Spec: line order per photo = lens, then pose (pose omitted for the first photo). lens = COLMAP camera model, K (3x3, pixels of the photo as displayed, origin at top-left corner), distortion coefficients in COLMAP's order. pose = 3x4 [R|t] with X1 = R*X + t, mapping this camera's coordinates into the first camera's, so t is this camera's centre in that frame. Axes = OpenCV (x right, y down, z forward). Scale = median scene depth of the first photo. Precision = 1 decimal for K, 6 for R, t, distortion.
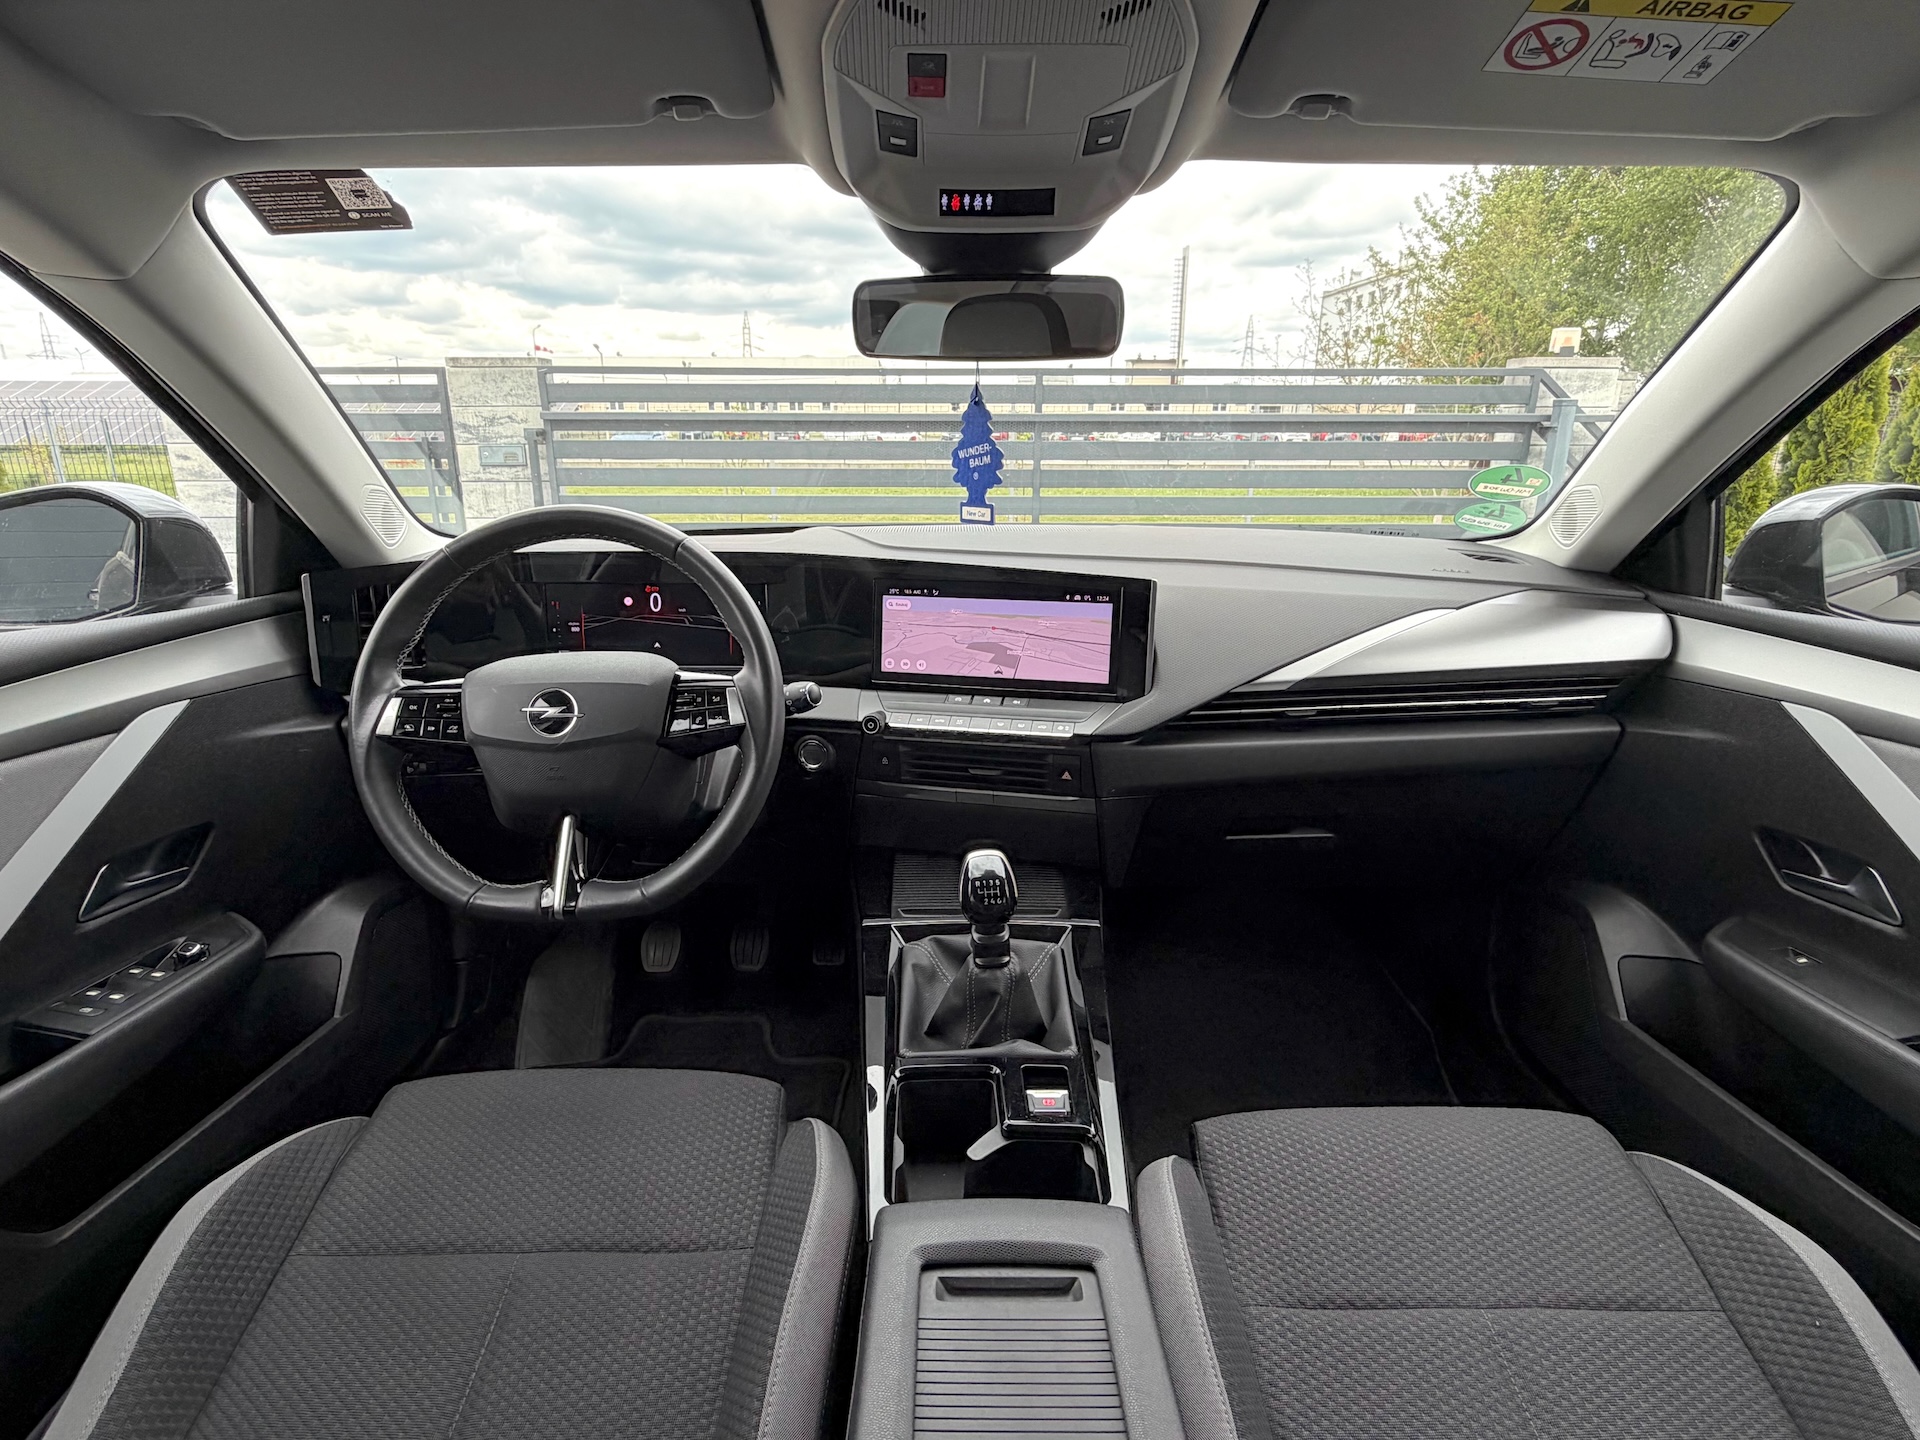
lens RADIAL K [[1025.0, 0, 936.9], [0, 1025.0, 713.2], [0, 0, 1]] dist [0.001443, -0.000477]
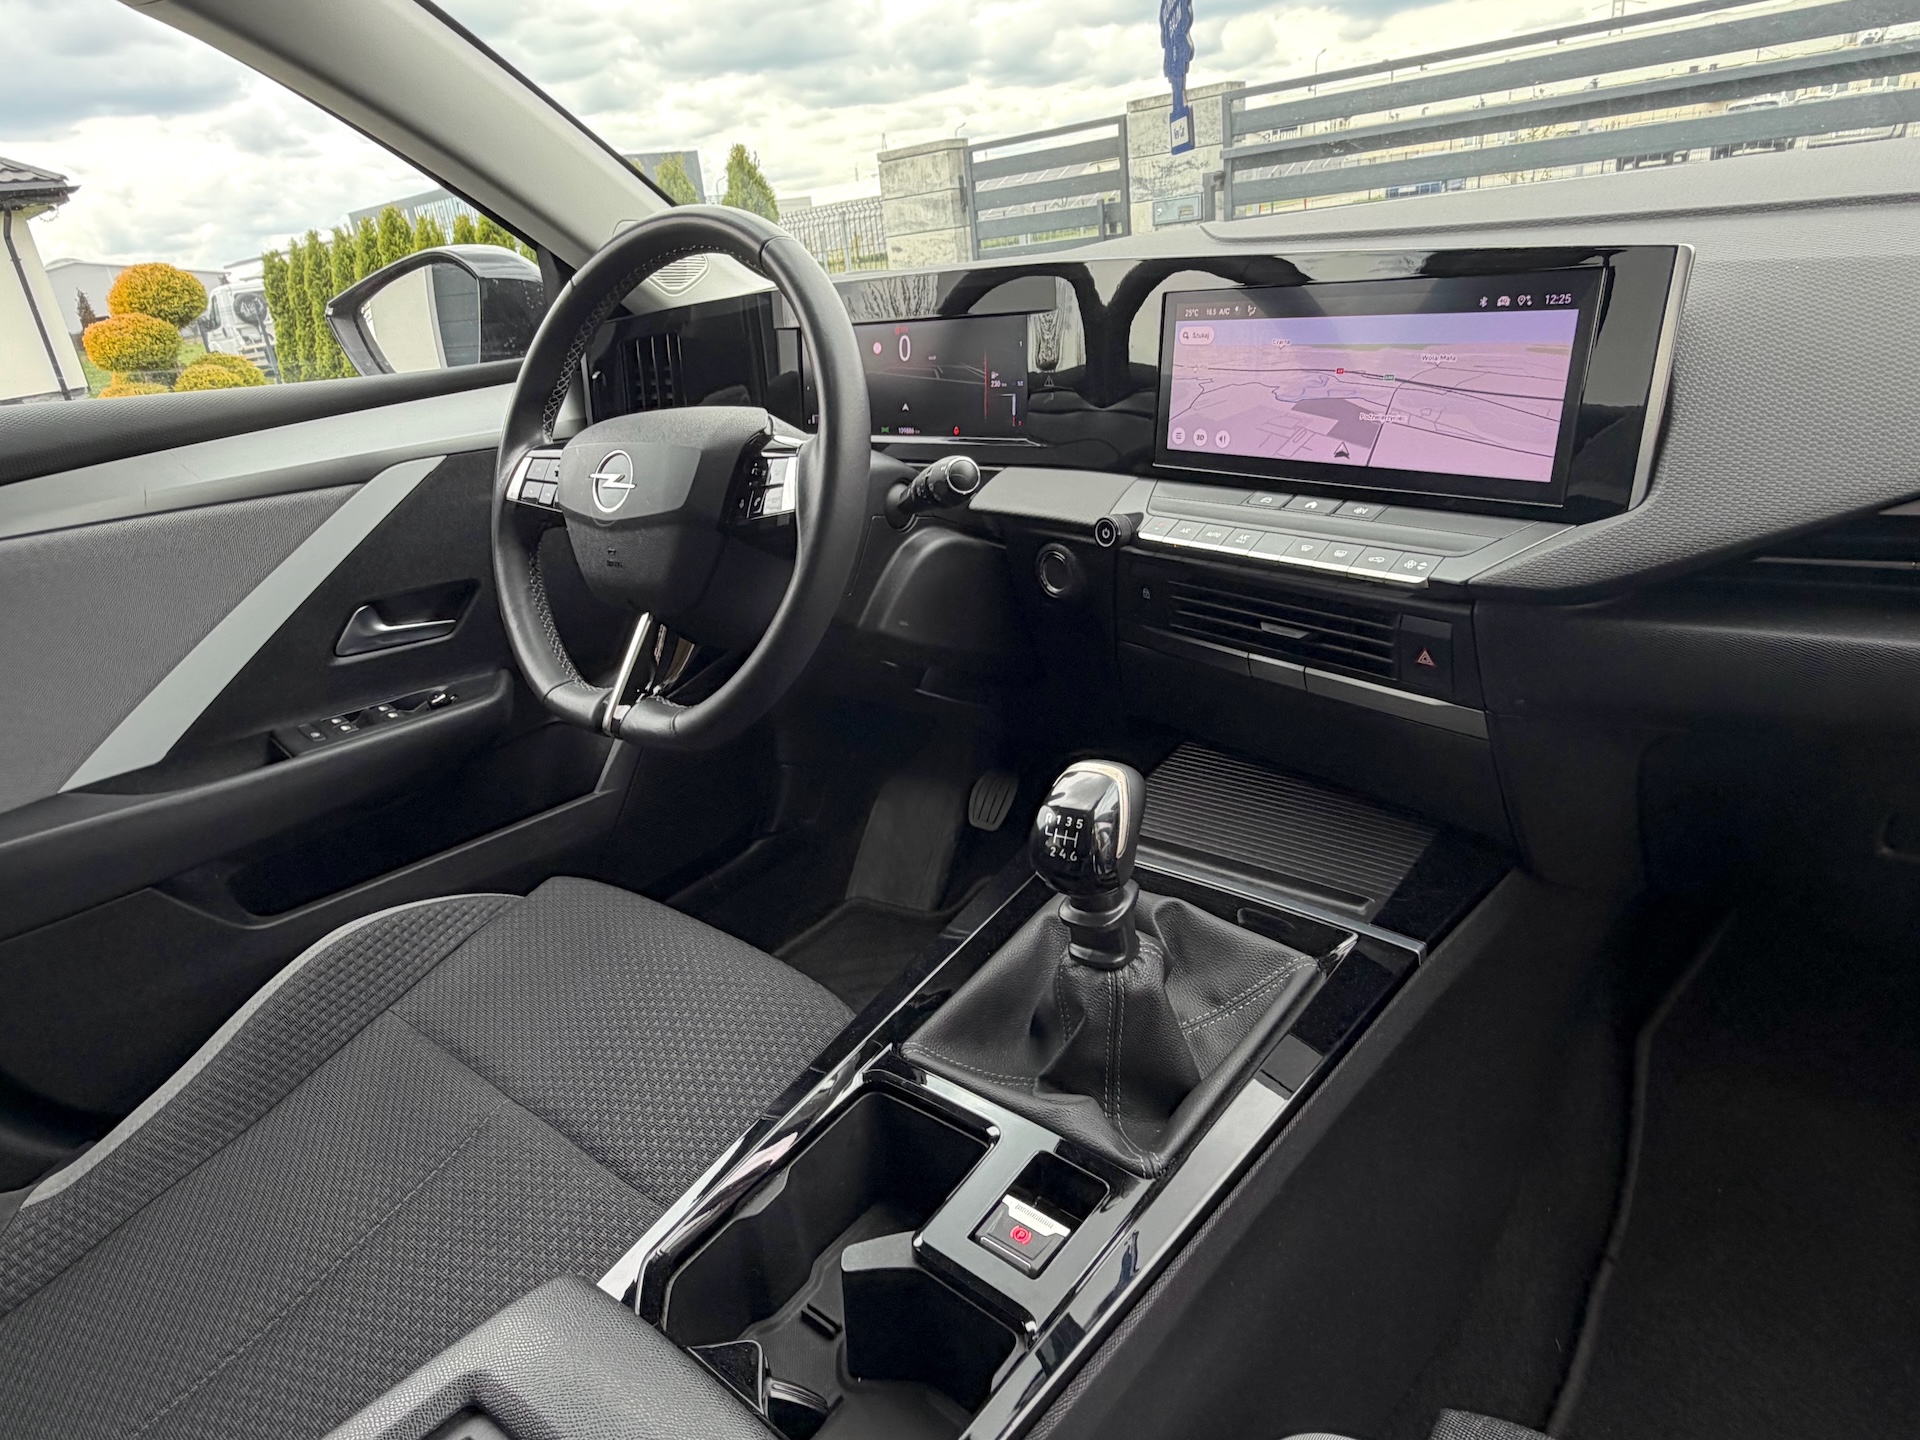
lens RADIAL K [[1116.1, 0, 843.1], [0, 1116.1, 665.7], [0, 0, 1]] dist [0.005041, -0.001278]
pose [[0.736984, 0.151467, -0.658720, 0.274897], [-0.060729, 0.985465, 0.158656, -0.006914], [0.673176, -0.076923, 0.735470, 0.373203]]
